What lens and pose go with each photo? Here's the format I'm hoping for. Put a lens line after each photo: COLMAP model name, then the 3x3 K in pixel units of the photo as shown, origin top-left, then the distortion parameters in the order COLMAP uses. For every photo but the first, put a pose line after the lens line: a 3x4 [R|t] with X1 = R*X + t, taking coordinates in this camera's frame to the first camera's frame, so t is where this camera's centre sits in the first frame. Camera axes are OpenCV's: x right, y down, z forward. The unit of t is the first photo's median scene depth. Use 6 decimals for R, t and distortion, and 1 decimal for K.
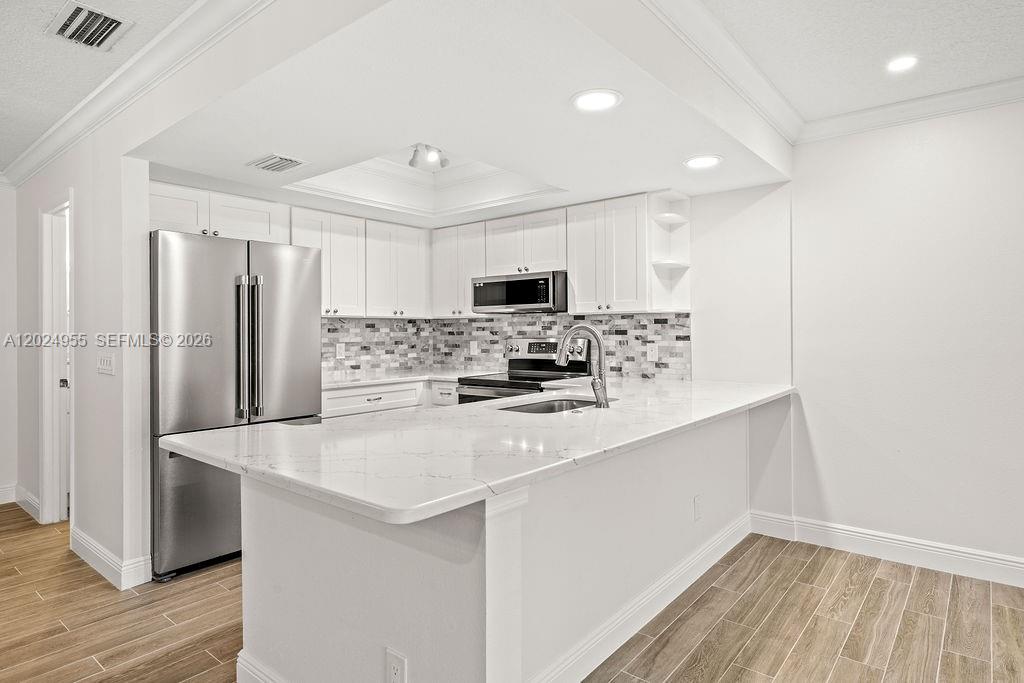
lens RADIAL K [[573.0, 0, 510.7], [0, 573.0, 327.7], [0, 0, 1]] dist [-0.002018, 0.000102]
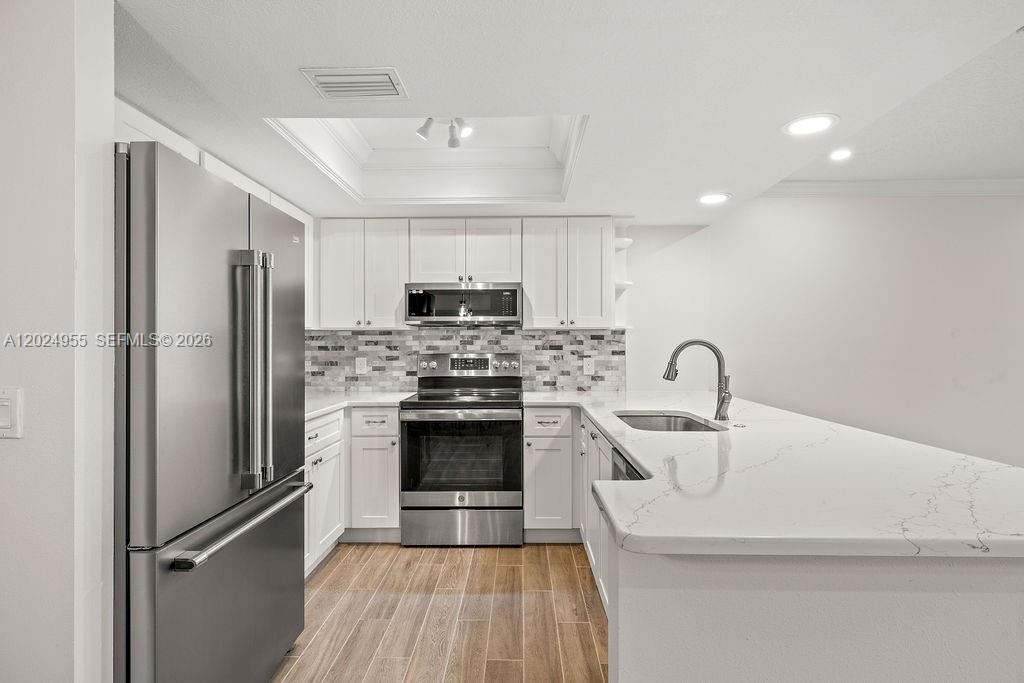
lens RADIAL K [[531.4, 0, 512.0], [0, 531.4, 341.5], [0, 0, 1]] dist [-0.002043, 0.000043]
pose [[0.783167, 0.009962, 0.621732, -0.424944], [-0.007301, 0.999950, -0.006825, 0.004057], [-0.621769, 0.000805, 0.783201, 0.279823]]
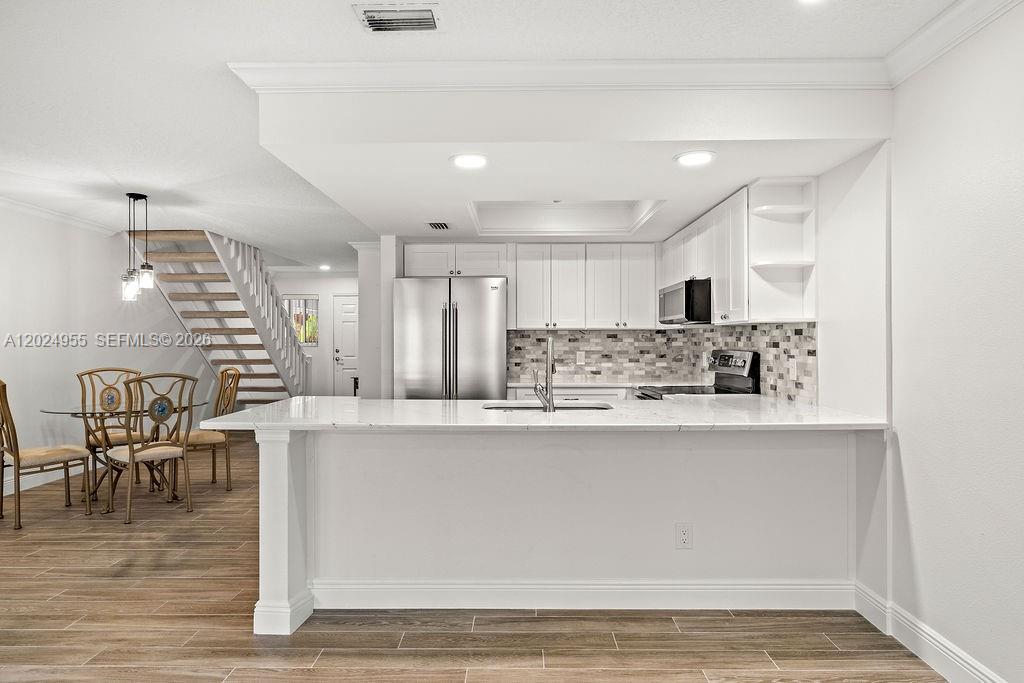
lens RADIAL K [[617.8, 0, 512.0], [0, 617.8, 341.5], [0, 0, 1]] dist [-0.003660, 0.000121]
pose [[0.626693, 0.007384, -0.779231, 0.612011], [0.001819, 0.999939, 0.010938, -0.007064], [0.779264, -0.008273, 0.626641, 0.106604]]
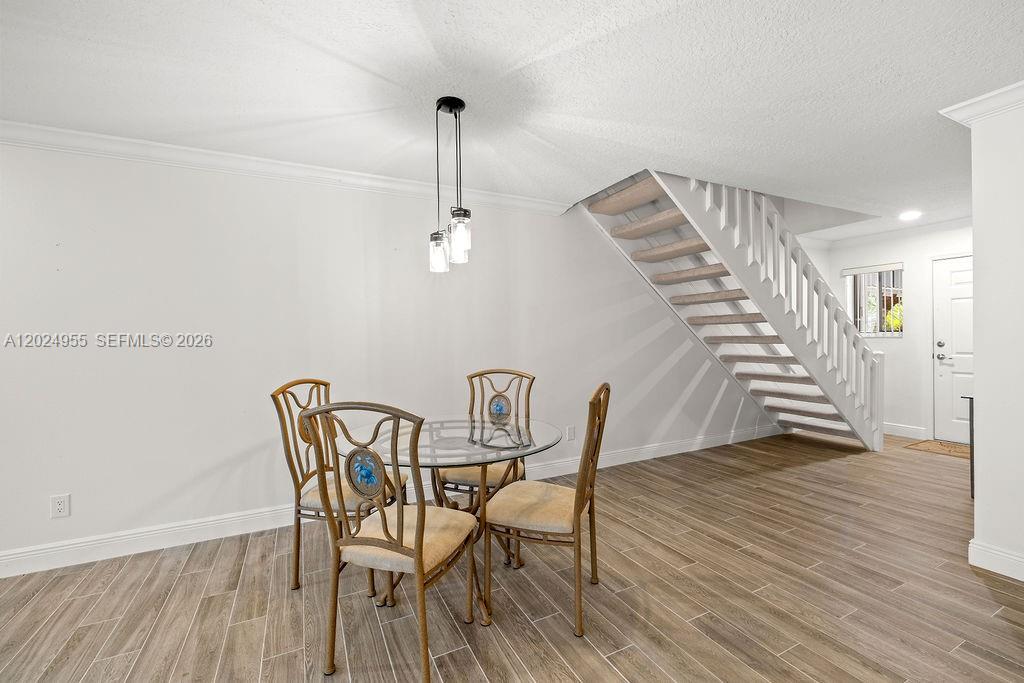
lens RADIAL K [[427.3, 0, 510.4], [0, 427.3, 338.7], [0, 0, 1]] dist [0.001353, 0.000035]
pose [[-0.409811, 0.019659, -0.911958, -0.254716], [0.022308, 0.999685, 0.011525, 0.003481], [0.911897, -0.015621, -0.410121, 0.534597]]
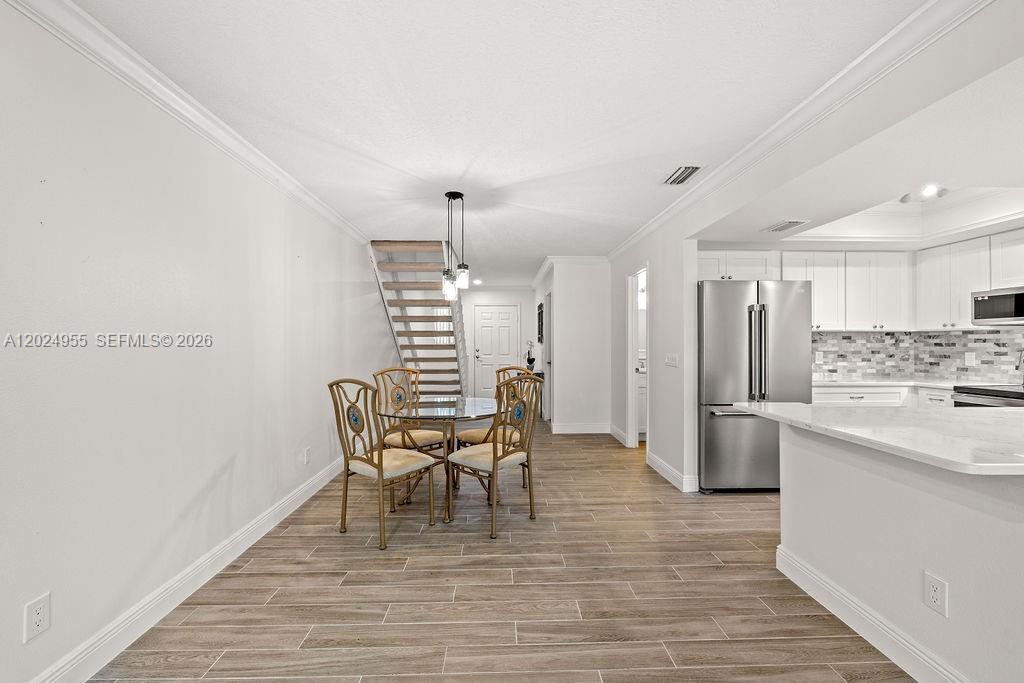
lens RADIAL K [[428.2, 0, 510.7], [0, 428.2, 339.3], [0, 0, 1]] dist [0.000166, 0.000053]
pose [[0.659271, 0.001258, -0.751905, -0.033693], [-0.000292, 0.999999, 0.001417, -0.001311], [0.751906, -0.000714, 0.659270, -0.150841]]
